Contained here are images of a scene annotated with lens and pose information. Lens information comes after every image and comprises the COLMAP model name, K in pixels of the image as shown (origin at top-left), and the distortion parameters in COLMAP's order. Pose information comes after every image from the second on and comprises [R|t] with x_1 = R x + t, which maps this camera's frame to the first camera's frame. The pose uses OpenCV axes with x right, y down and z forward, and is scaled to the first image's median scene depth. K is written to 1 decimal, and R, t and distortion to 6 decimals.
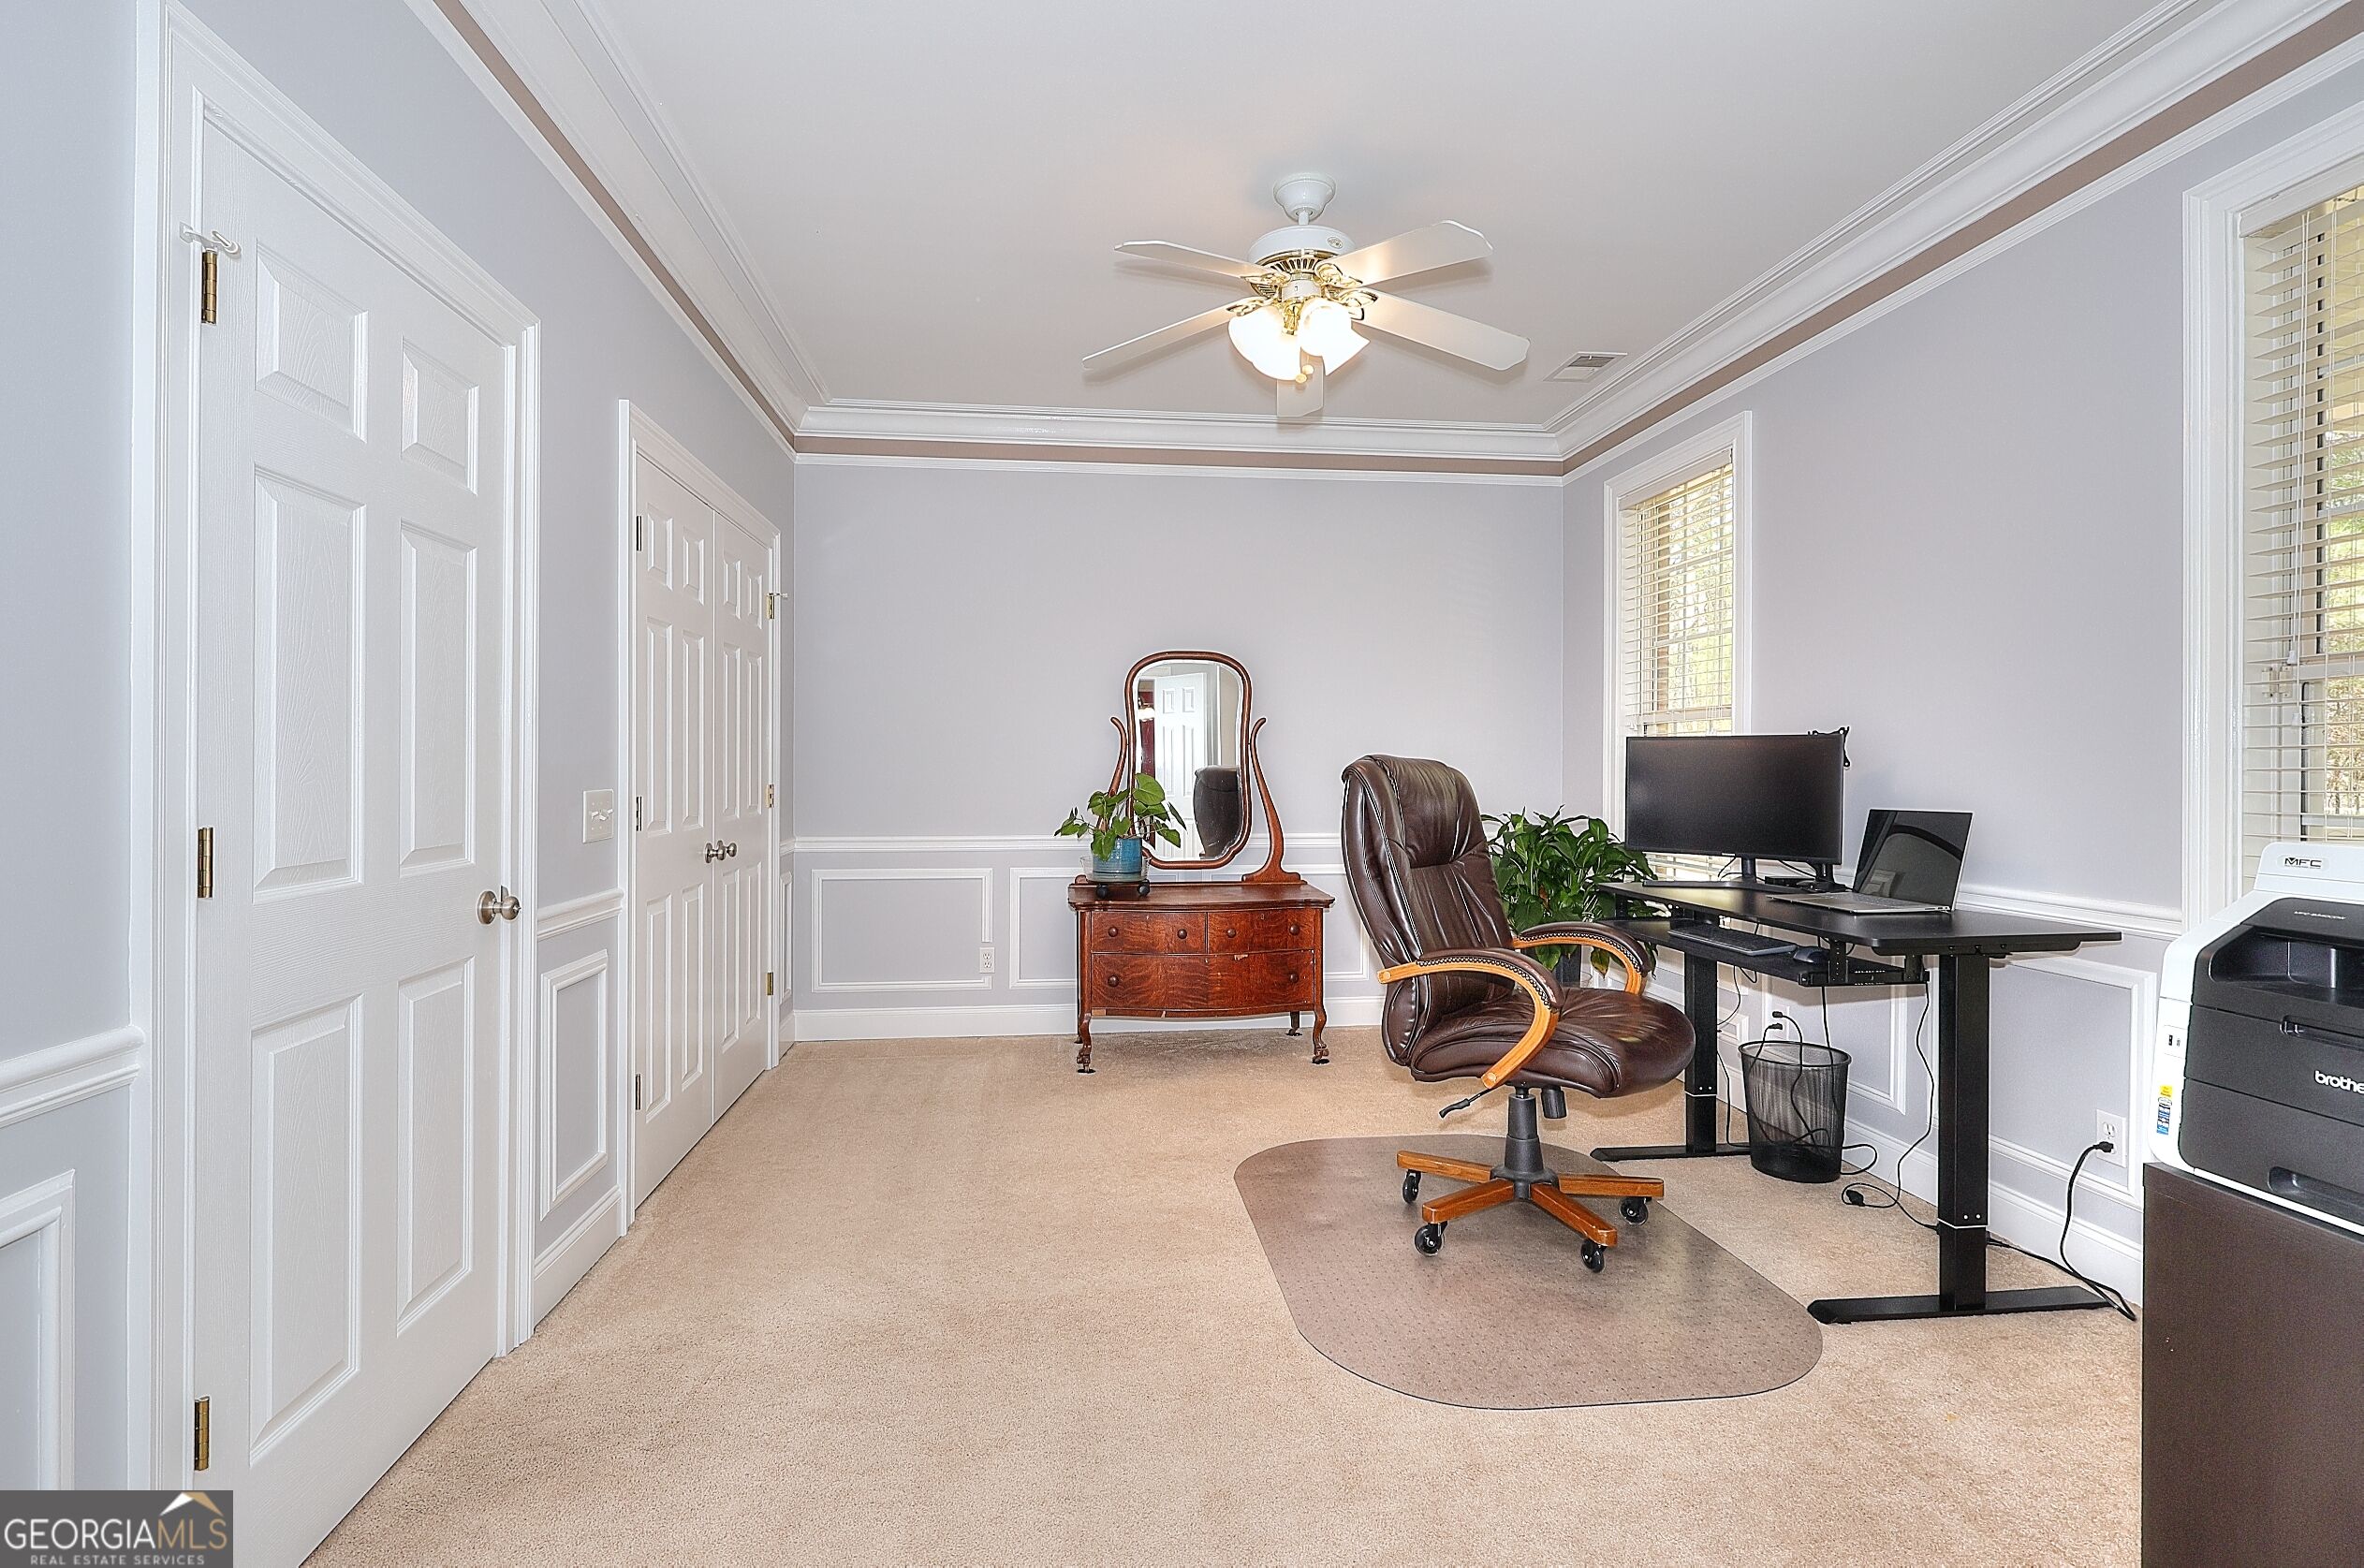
lens RADIAL K [[1117.2, 0, 1182.0], [0, 1117.2, 784.0], [0, 0, 1]] dist [-0.000570, 0.000258]
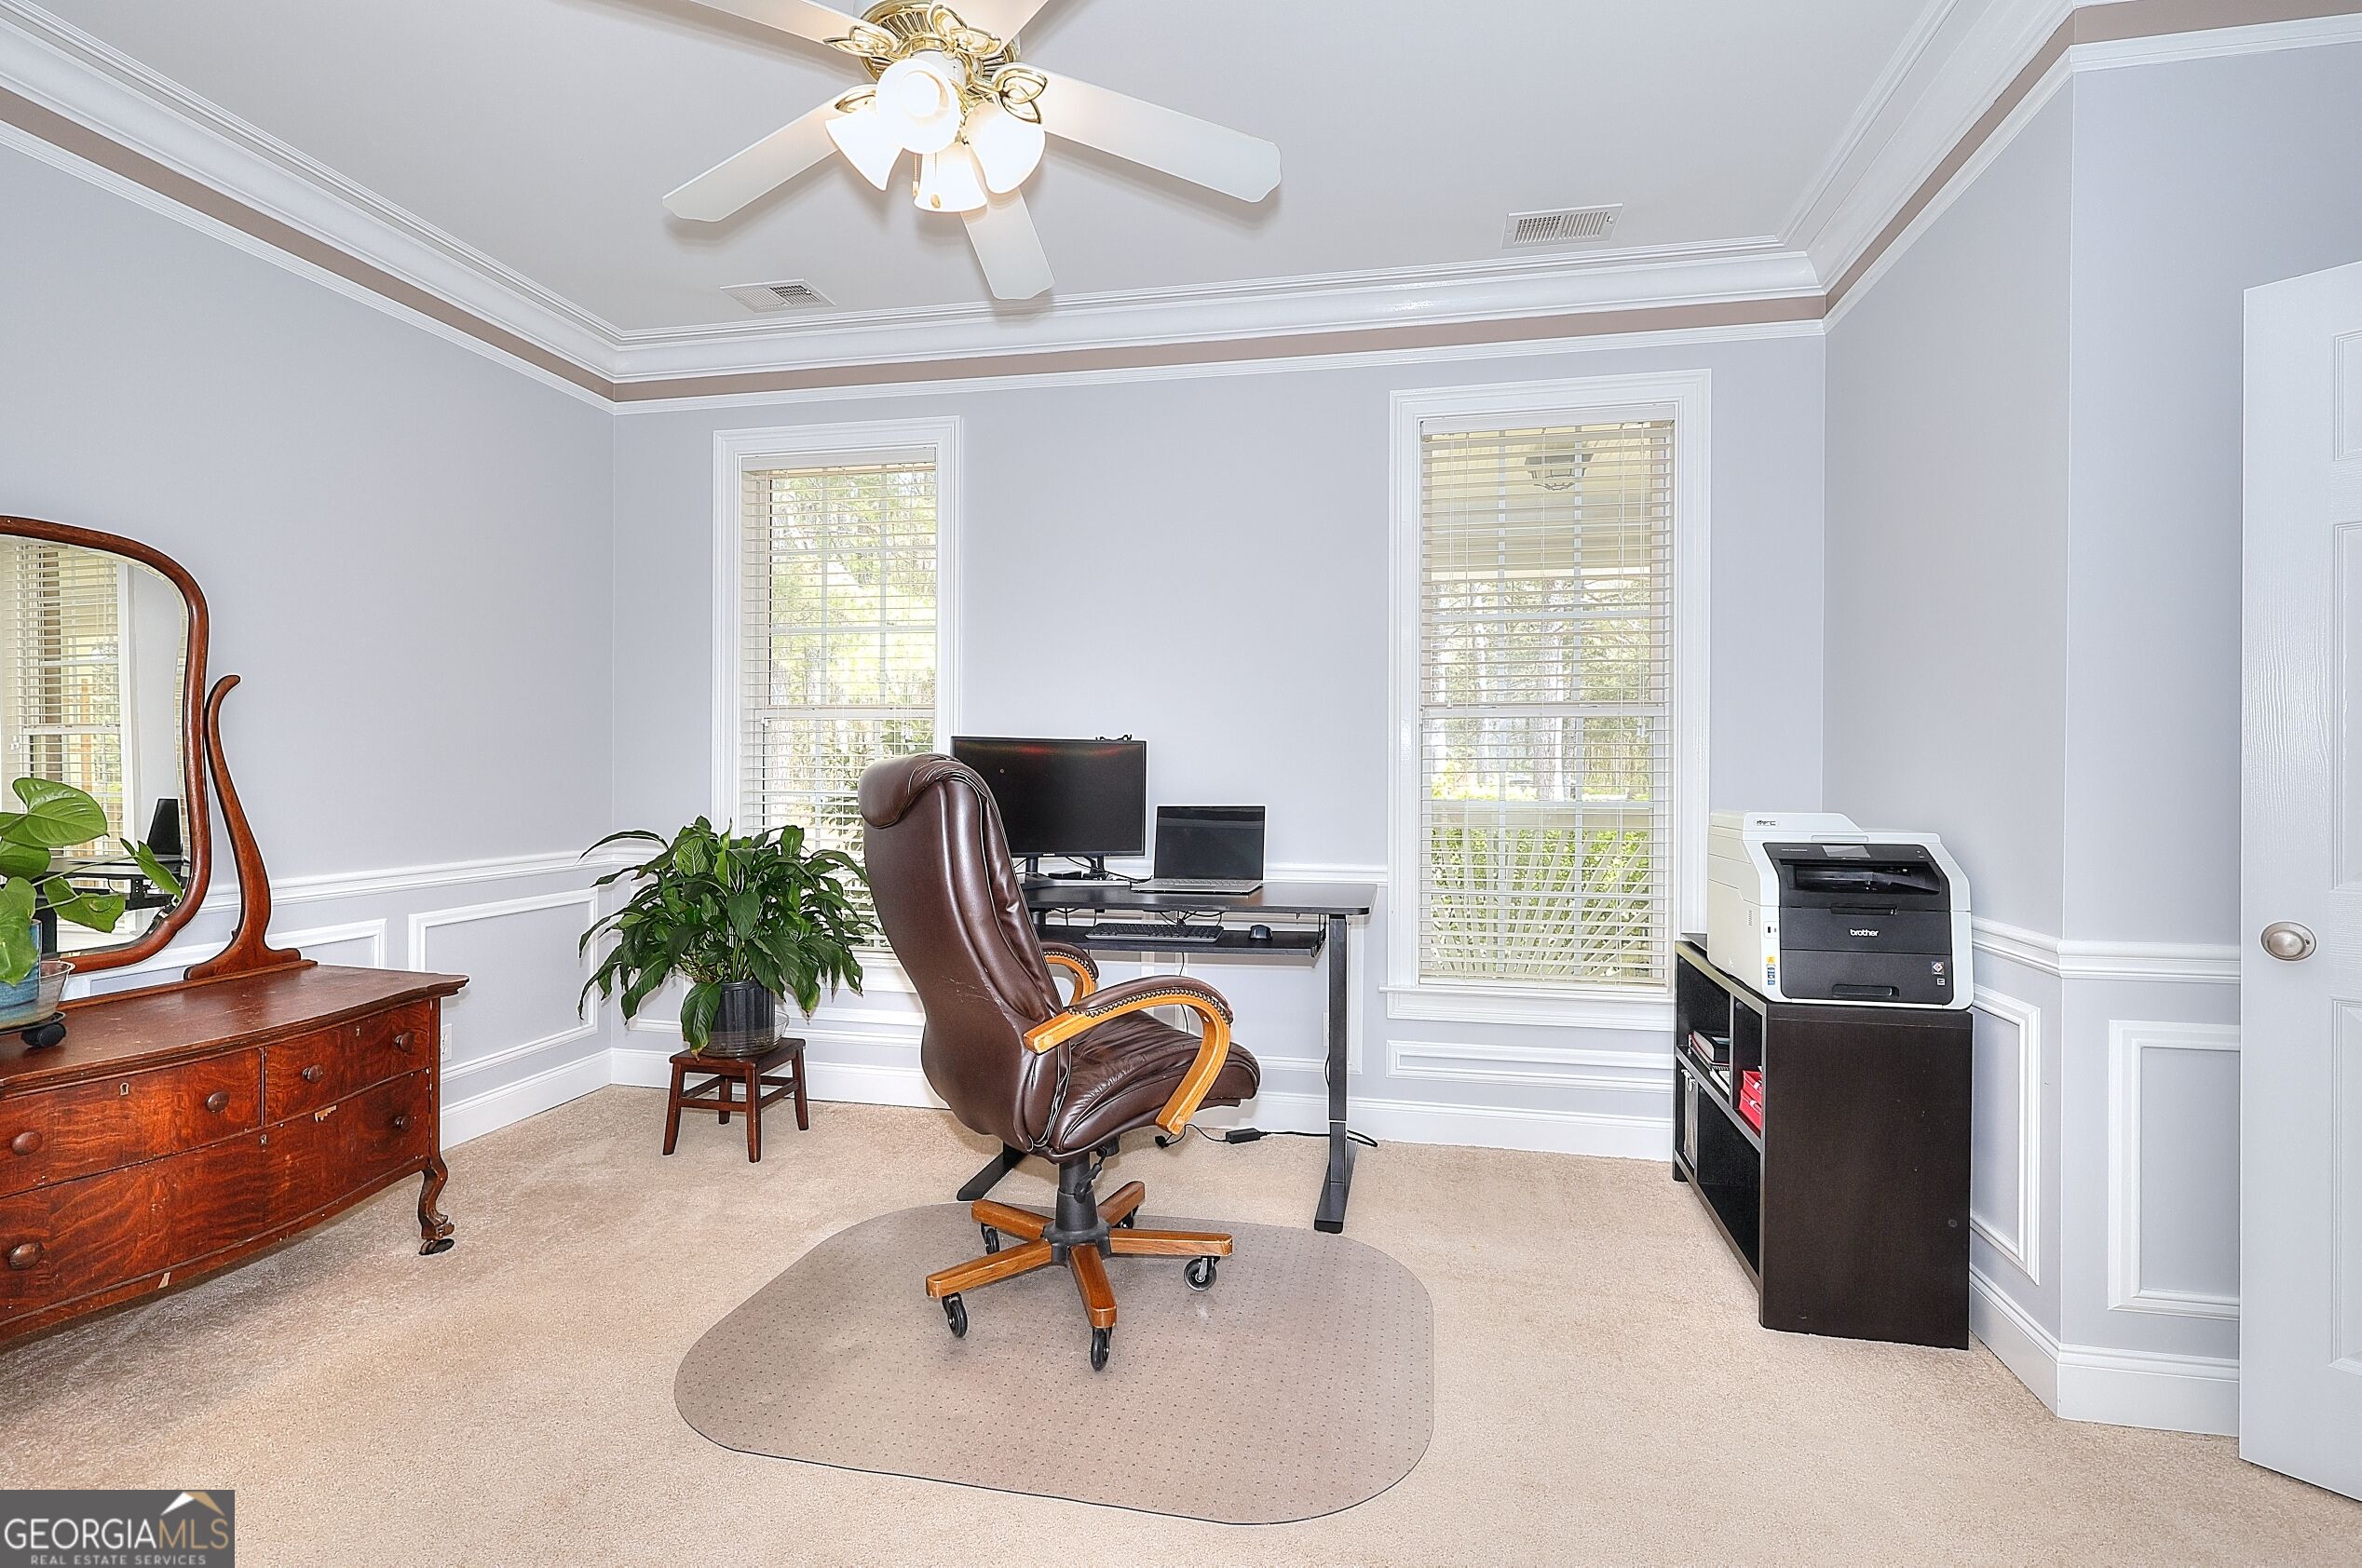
lens RADIAL K [[1088.8, 0, 1185.1], [0, 1088.8, 777.7], [0, 0, 1]] dist [-0.001443, 0.001035]
pose [[0.310057, -0.003466, 0.950712, -0.365180], [0.010408, 0.999946, 0.000251, -0.005315], [-0.950661, 0.009817, 0.310076, 0.494144]]
